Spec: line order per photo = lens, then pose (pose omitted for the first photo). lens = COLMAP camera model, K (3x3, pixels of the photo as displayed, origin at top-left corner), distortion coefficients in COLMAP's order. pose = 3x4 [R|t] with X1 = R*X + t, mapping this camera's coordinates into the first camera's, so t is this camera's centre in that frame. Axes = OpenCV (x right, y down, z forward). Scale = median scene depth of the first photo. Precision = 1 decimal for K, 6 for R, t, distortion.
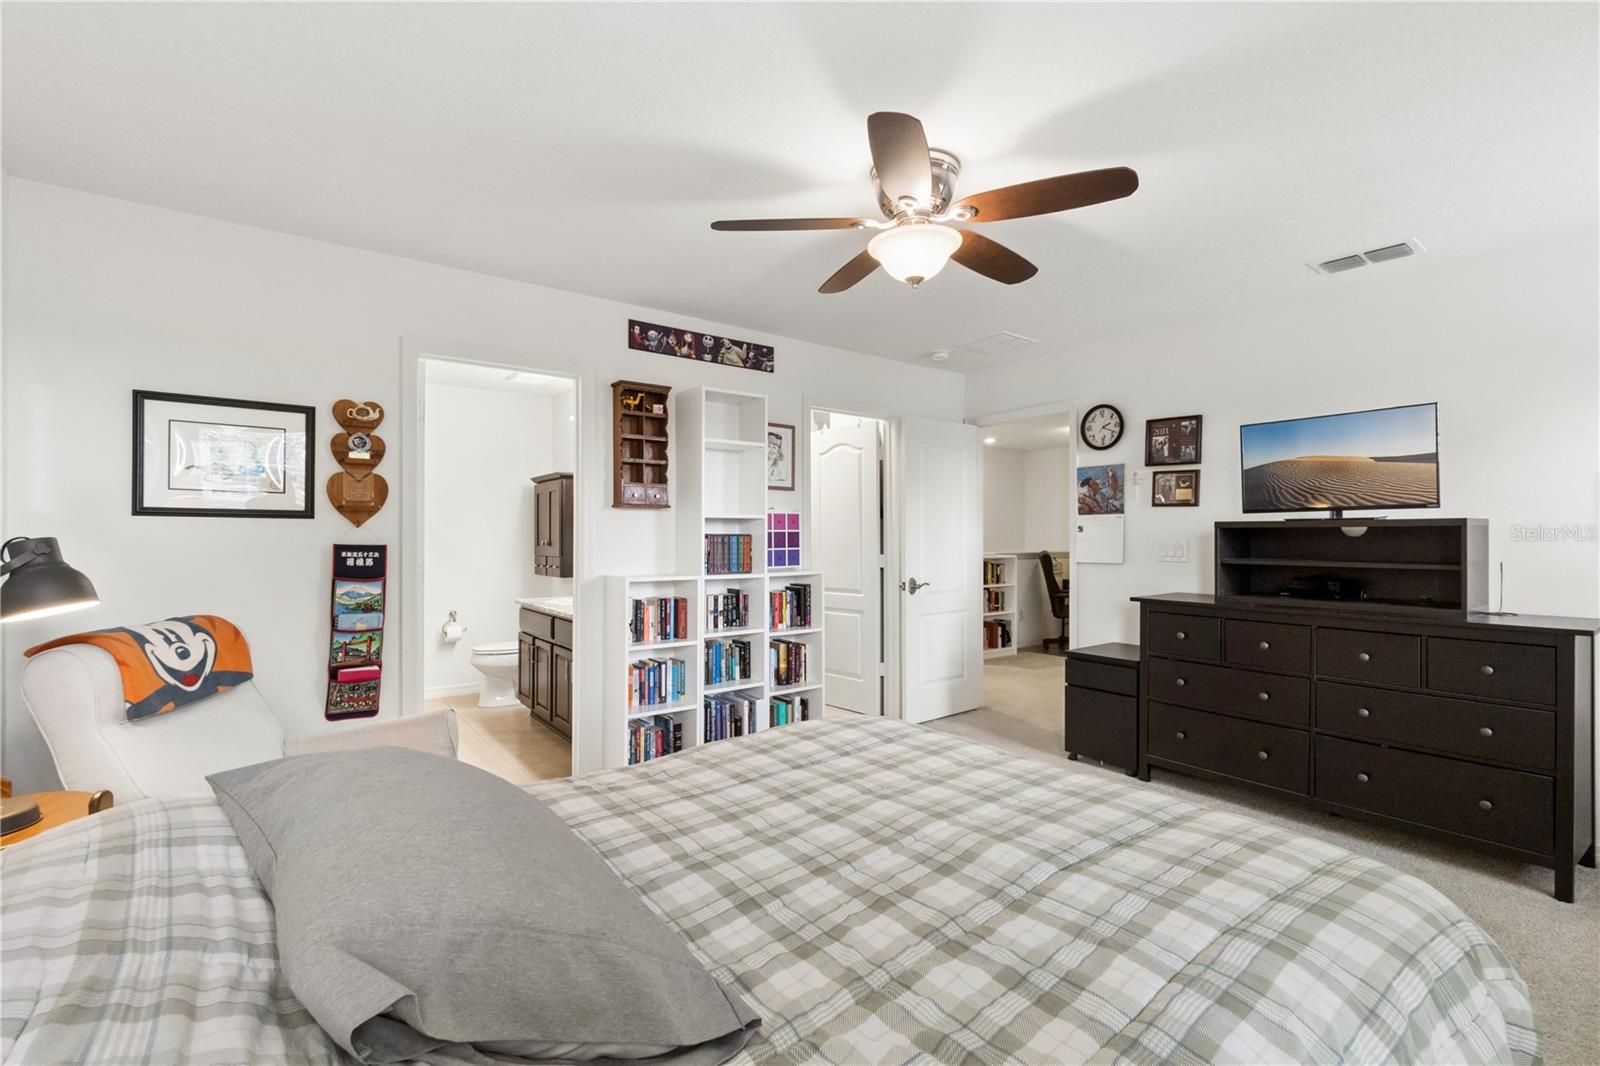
lens RADIAL K [[695.4, 0, 796.6], [0, 695.4, 534.0], [0, 0, 1]] dist [-0.000422, 0.000043]
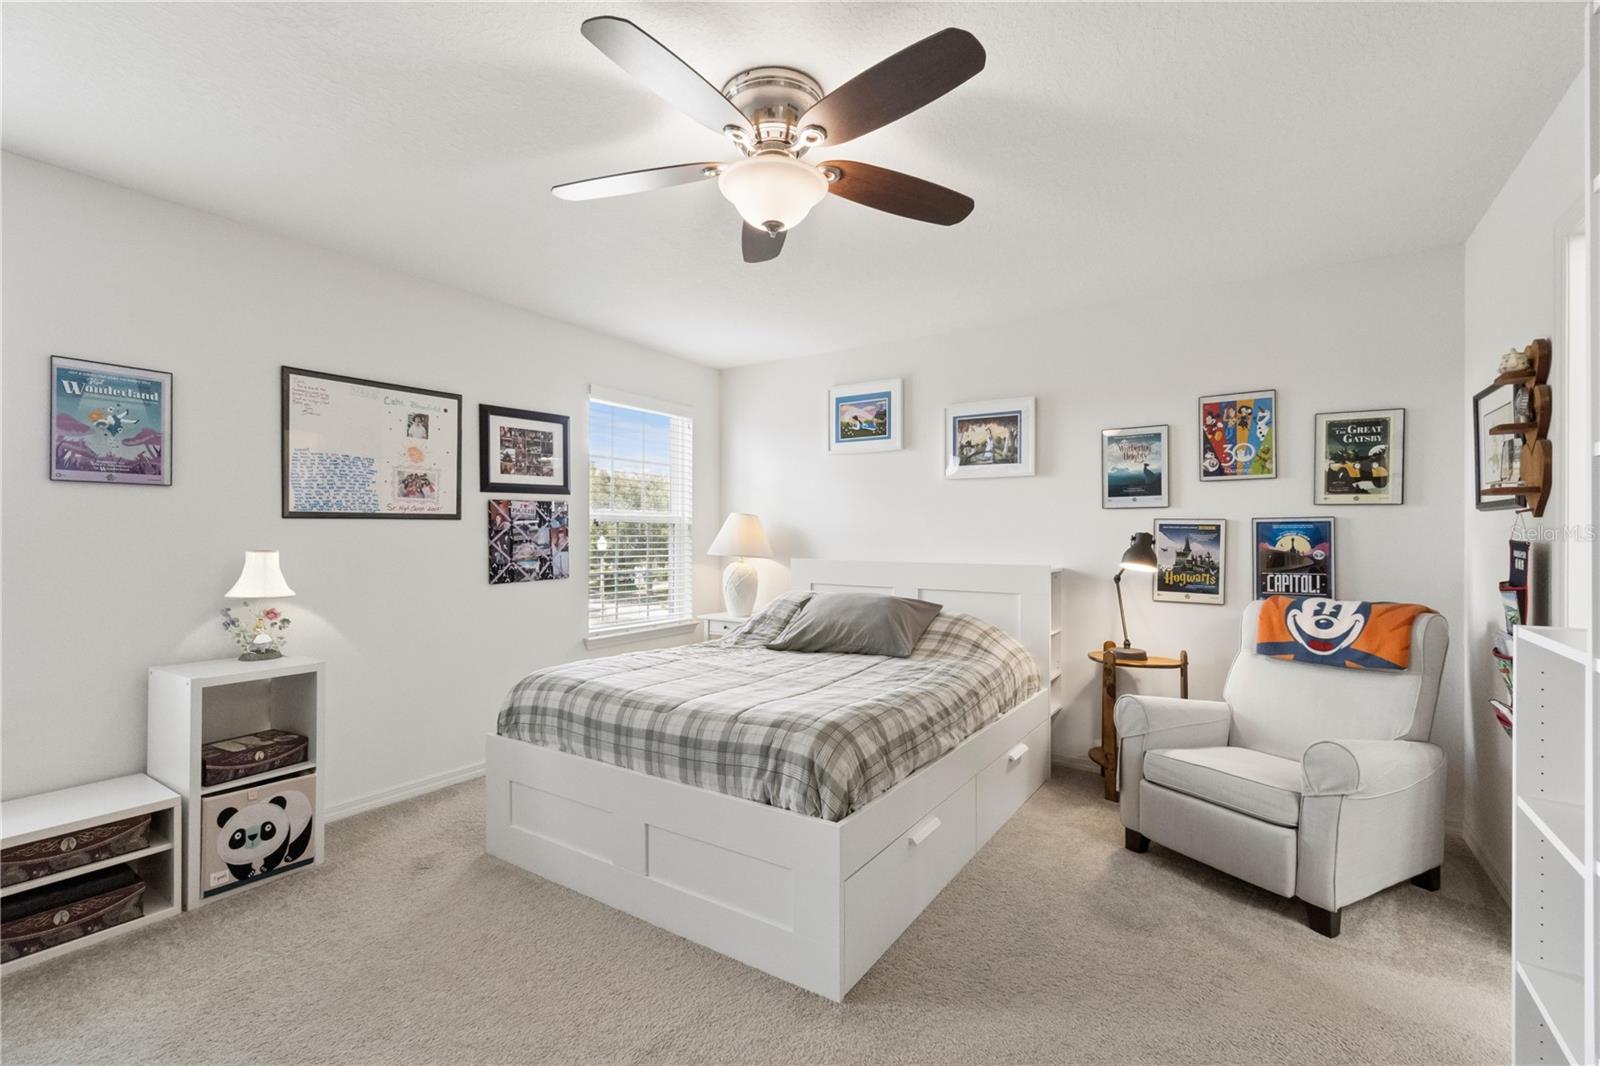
lens RADIAL K [[695.4, 0, 796.6], [0, 695.4, 534.0], [0, 0, 1]] dist [-0.000422, 0.000043]
pose [[-0.933246, -0.003587, -0.359221, 0.276708], [-0.001681, 0.999983, -0.005618, 0.010644], [0.359235, -0.004639, -0.933236, 1.103844]]
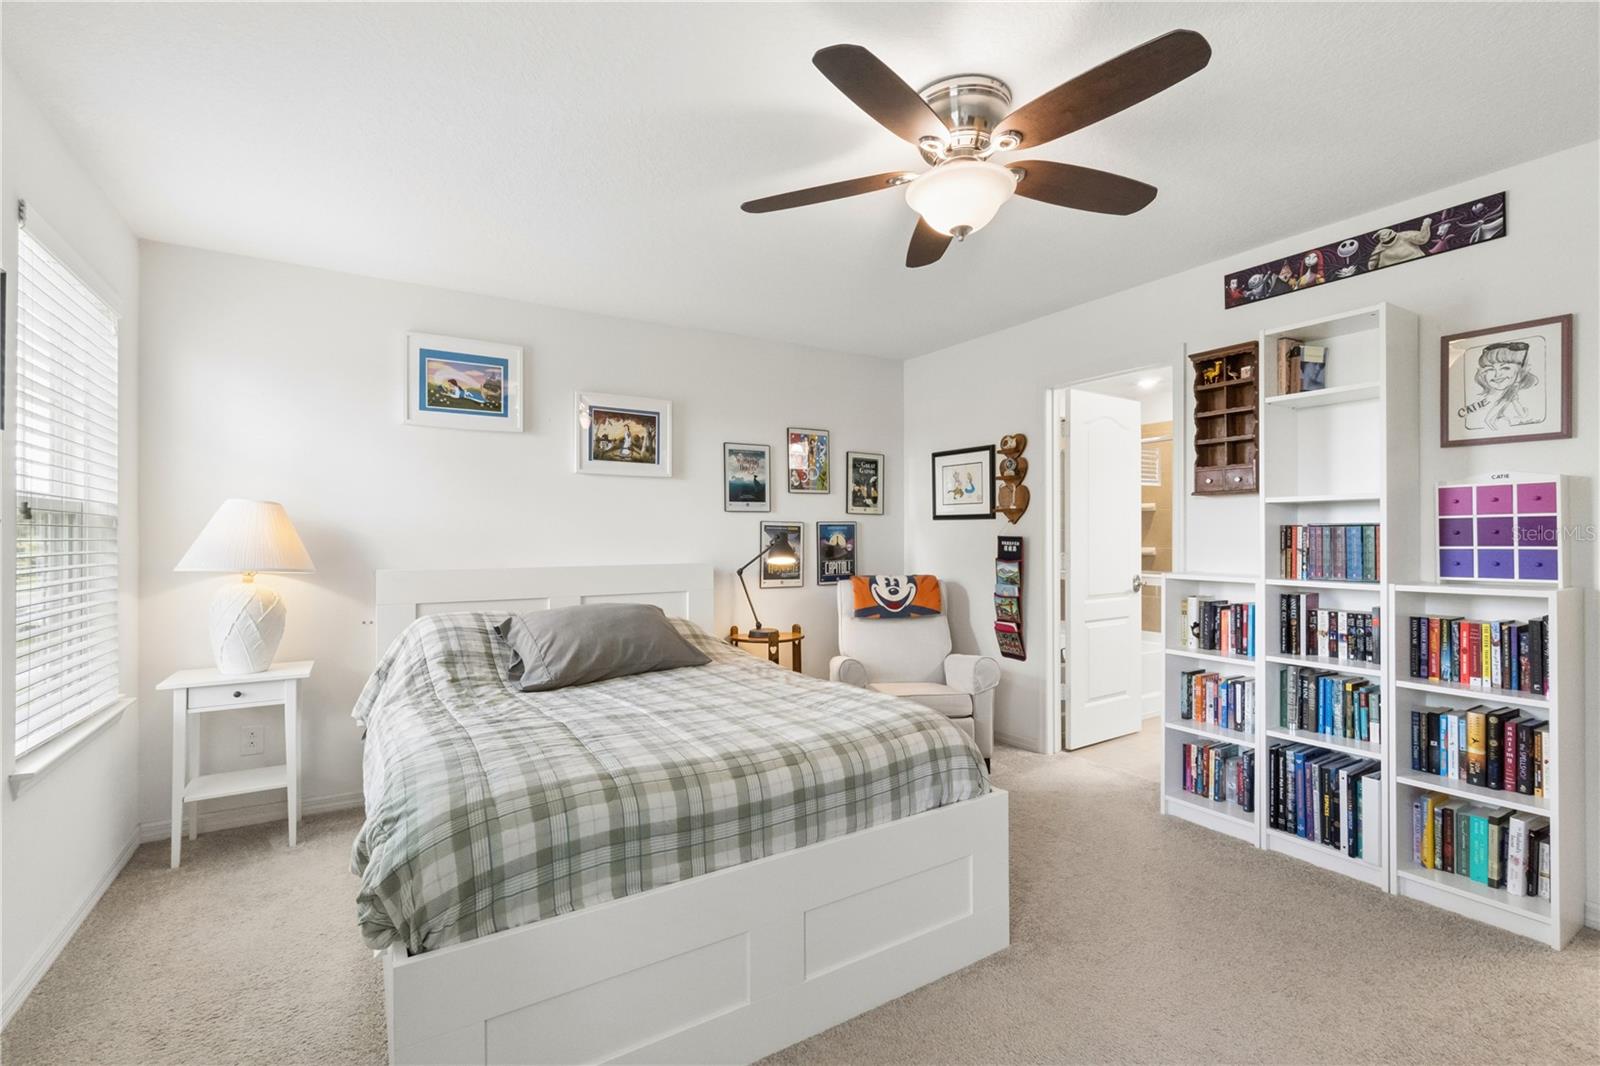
lens RADIAL K [[695.4, 0, 796.6], [0, 695.4, 534.0], [0, 0, 1]] dist [-0.000422, 0.000043]
pose [[-0.069478, -0.002285, -0.997581, 0.642438], [0.006396, 0.999976, -0.002736, 0.009079], [0.997563, -0.006571, -0.069462, 0.521533]]
